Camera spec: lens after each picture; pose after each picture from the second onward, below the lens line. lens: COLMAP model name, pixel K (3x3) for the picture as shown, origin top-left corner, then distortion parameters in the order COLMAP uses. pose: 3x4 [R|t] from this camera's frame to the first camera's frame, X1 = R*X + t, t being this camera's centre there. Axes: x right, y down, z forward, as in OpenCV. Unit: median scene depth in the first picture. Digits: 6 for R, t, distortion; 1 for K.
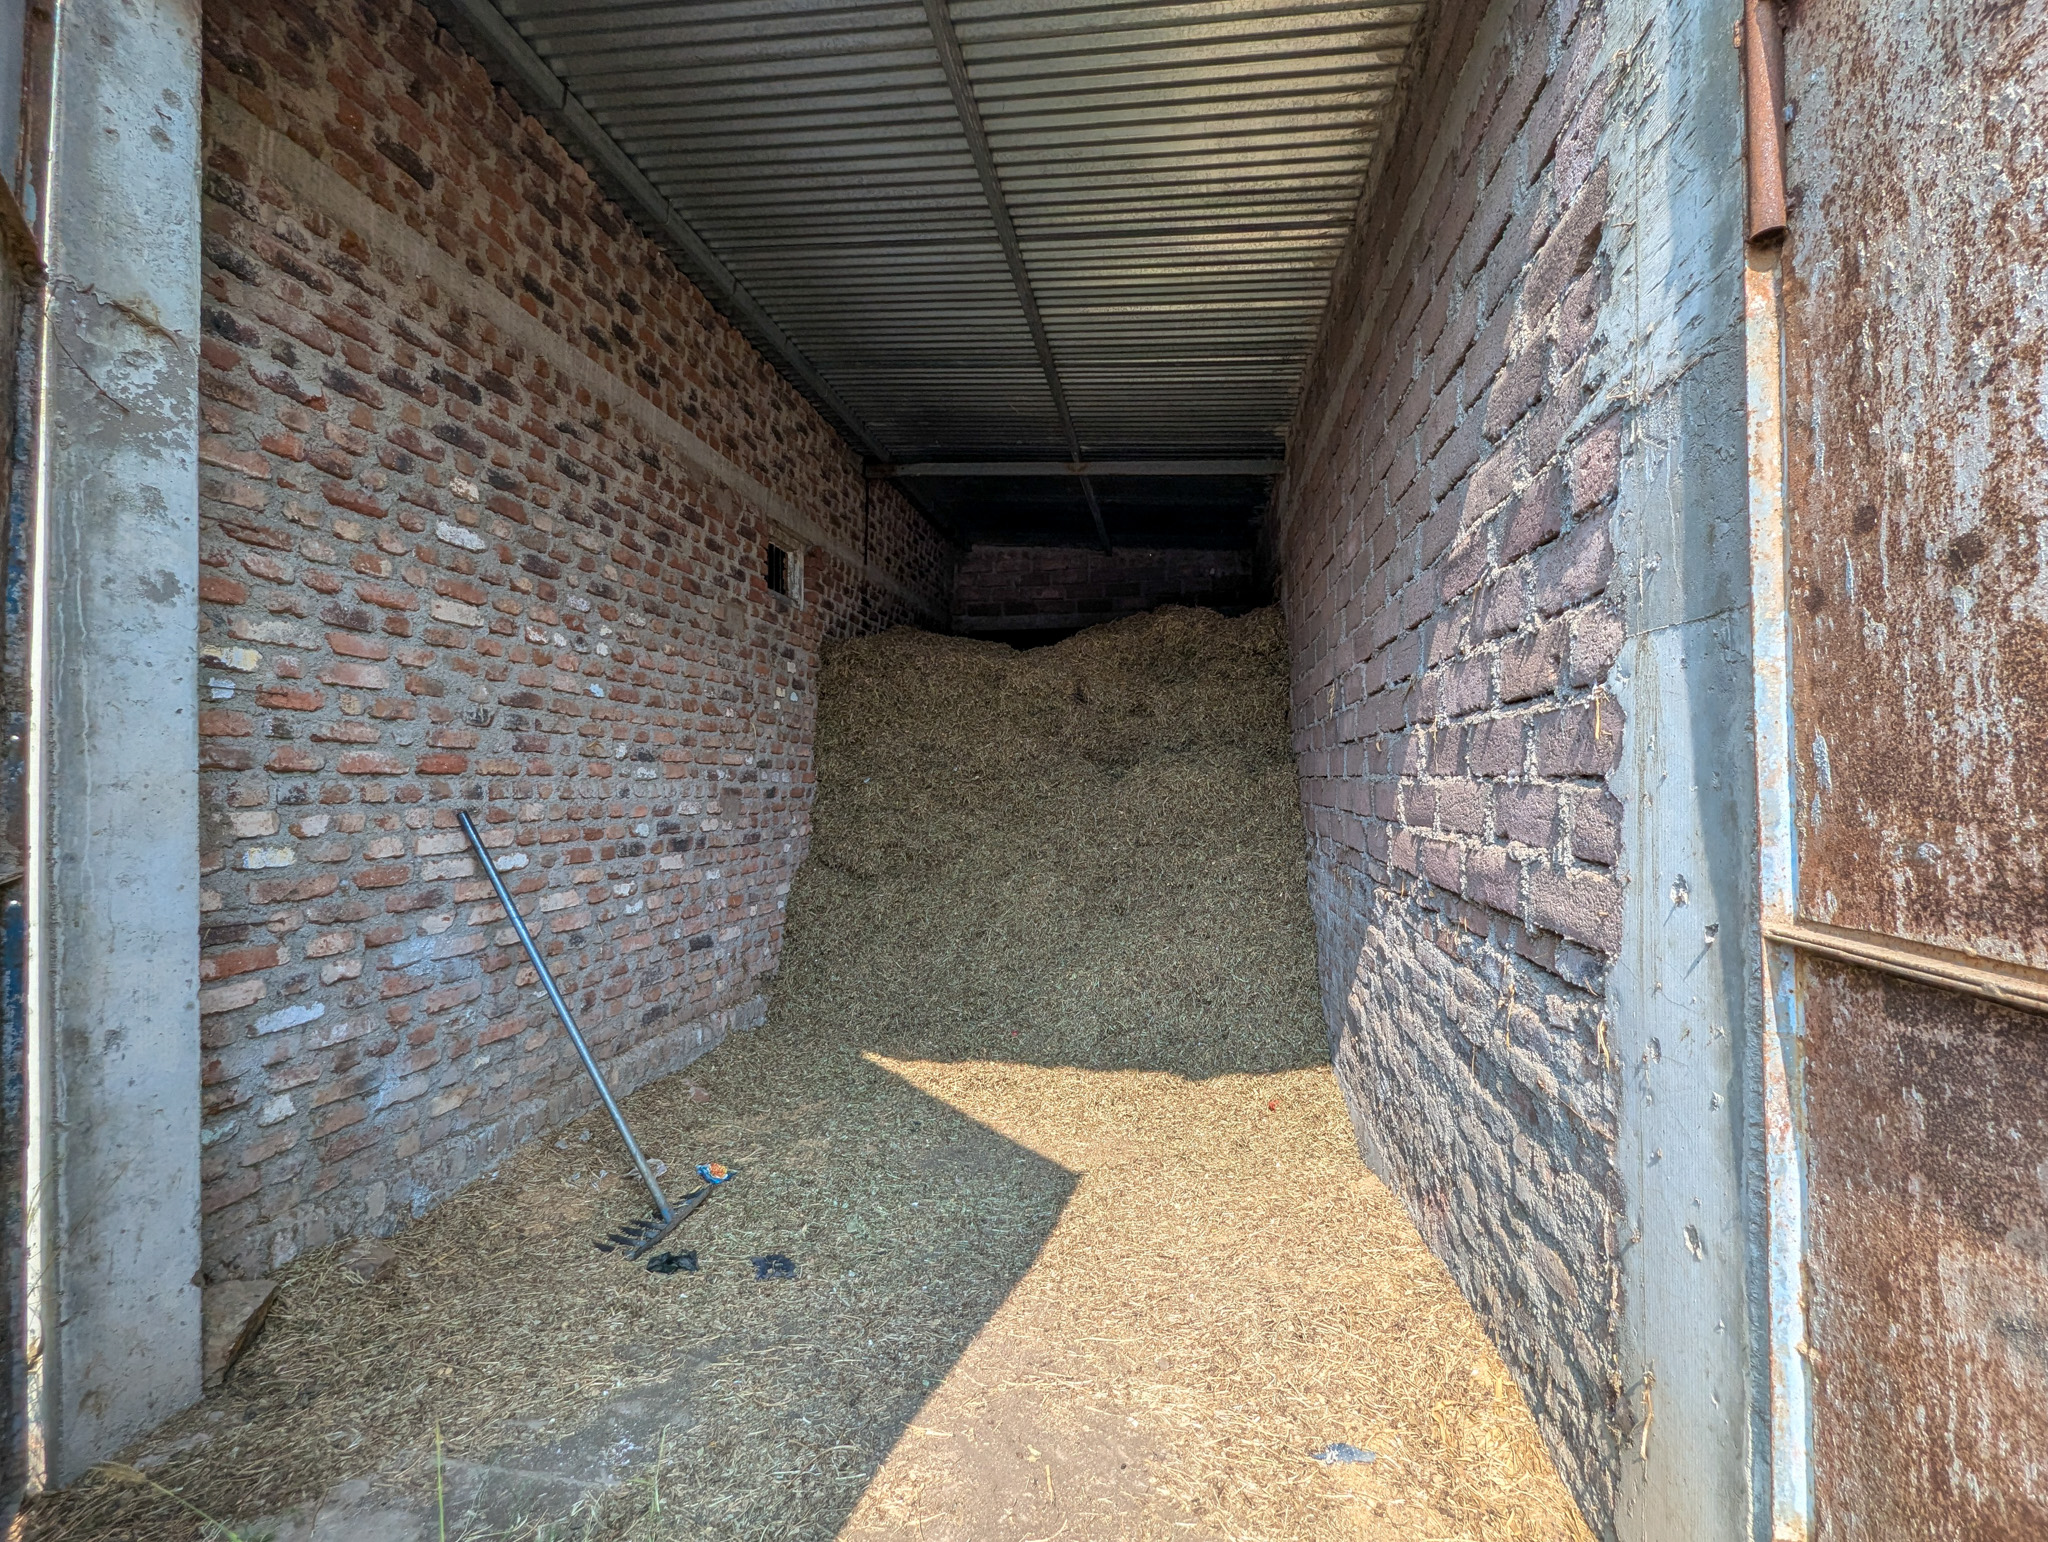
lens RADIAL K [[858.1, 0, 1029.9], [0, 858.1, 775.4], [0, 0, 1]] dist [0.002609, -0.000026]
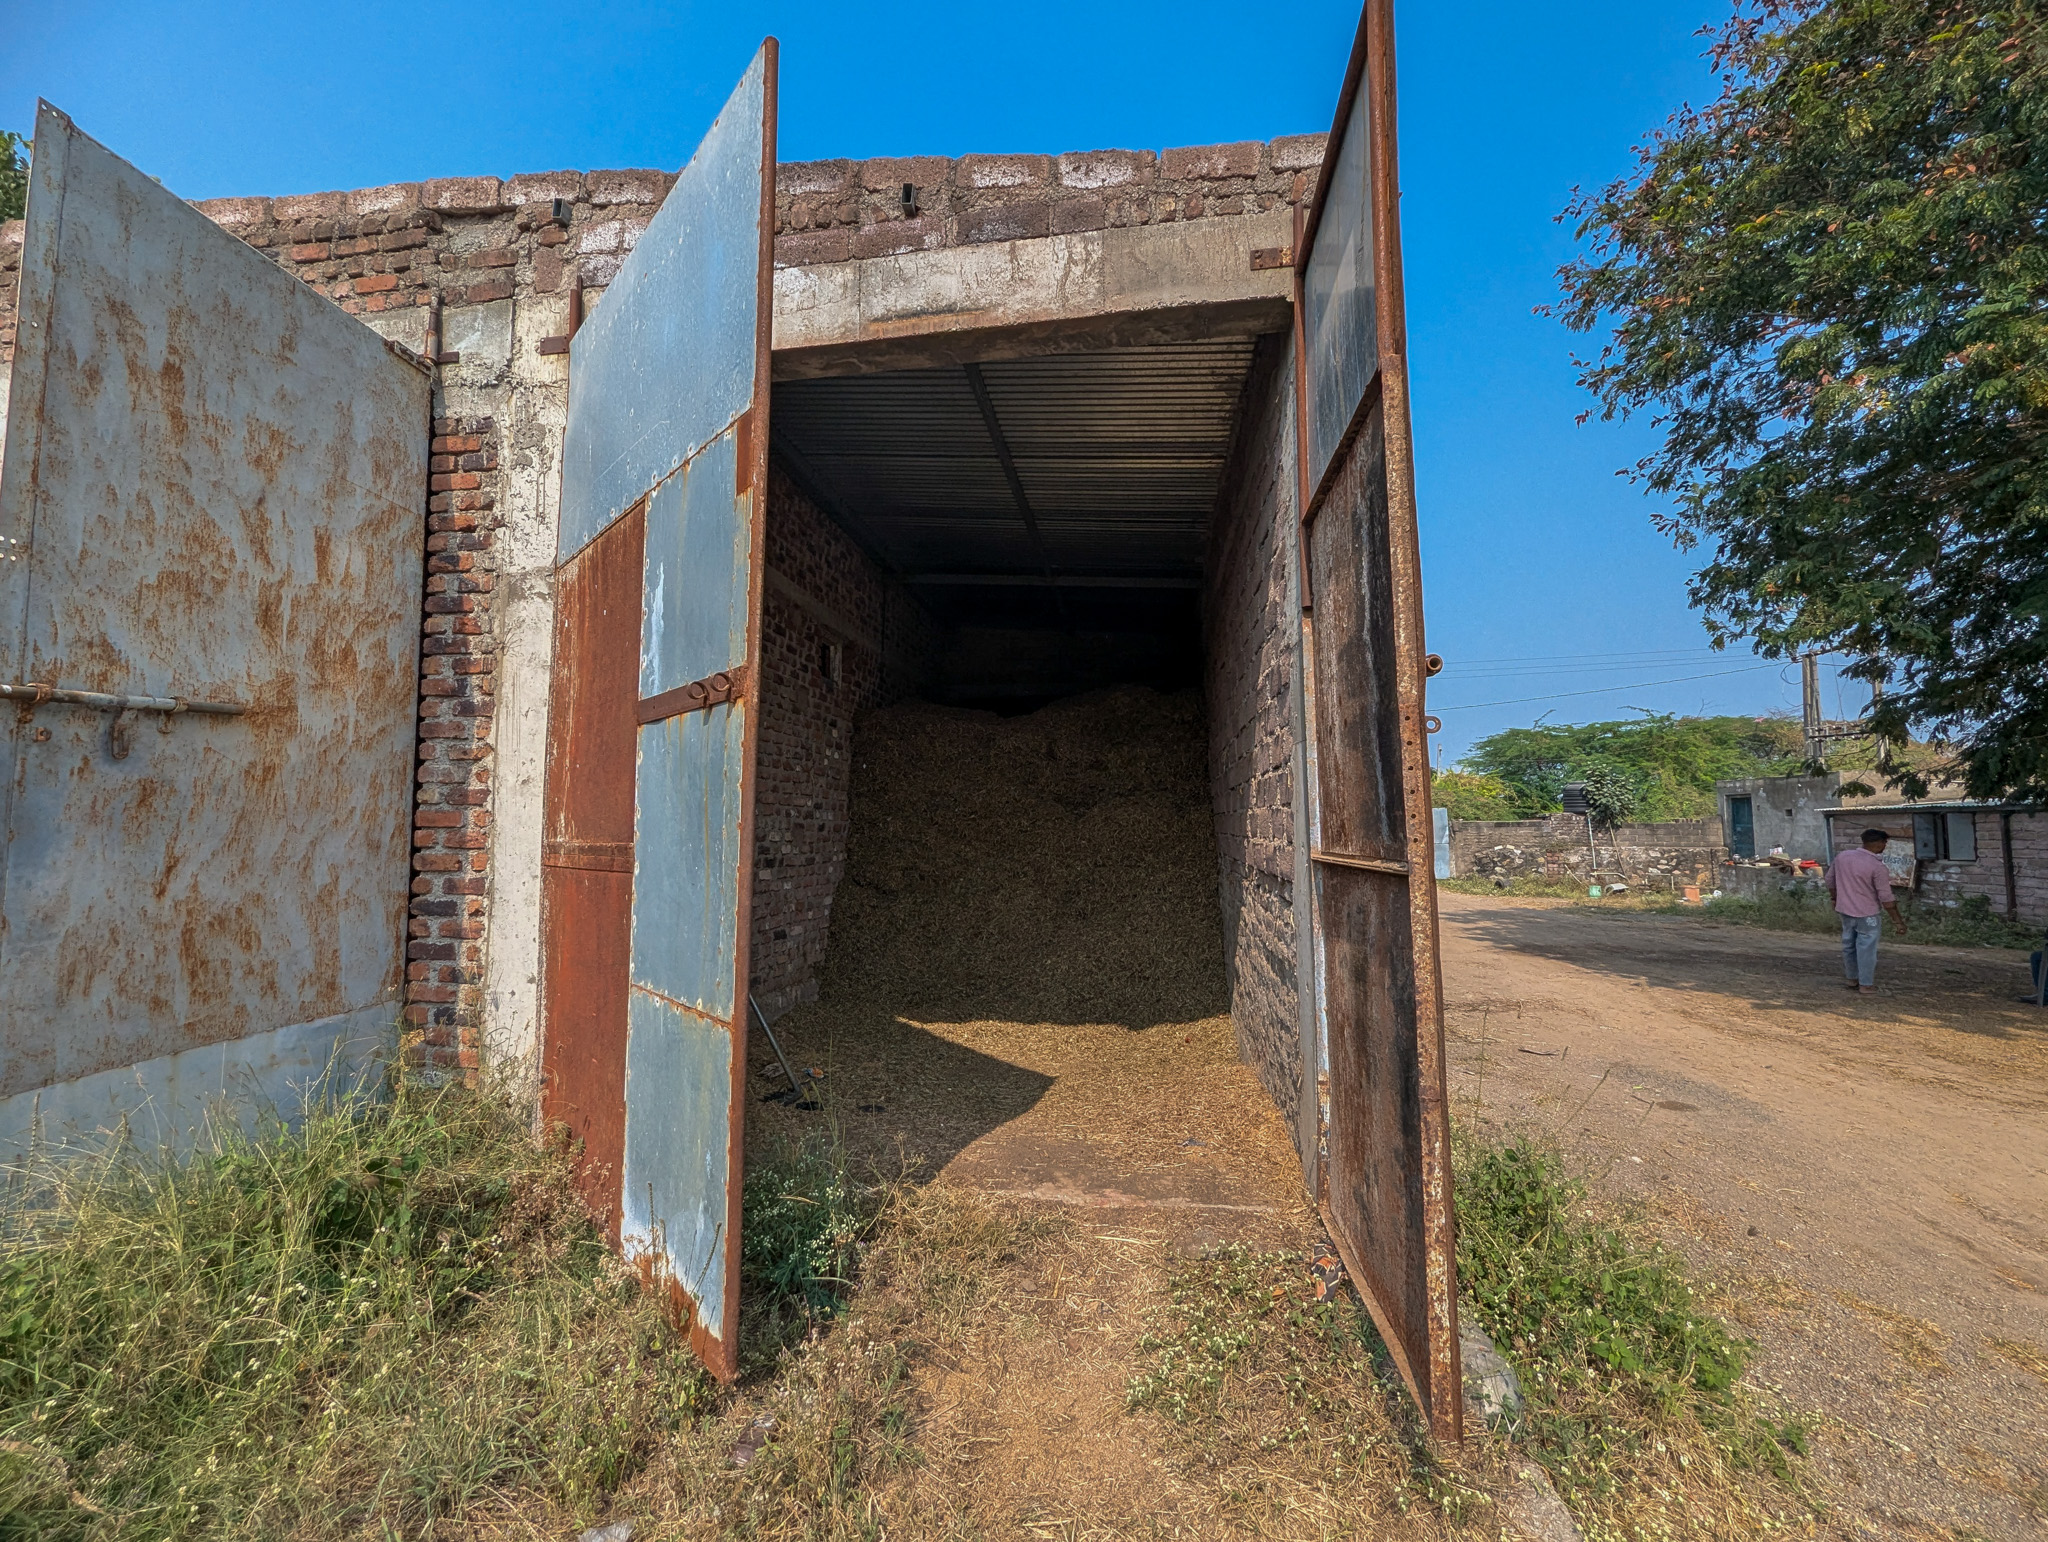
lens RADIAL K [[828.1, 0, 1024.8], [0, 828.1, 781.0], [0, 0, 1]] dist [-0.000077, -0.000049]
pose [[0.999477, -0.001585, 0.032284, -0.029812], [0.003177, 0.998777, -0.049333, 0.013955], [-0.032166, 0.049409, 0.998261, -0.332389]]
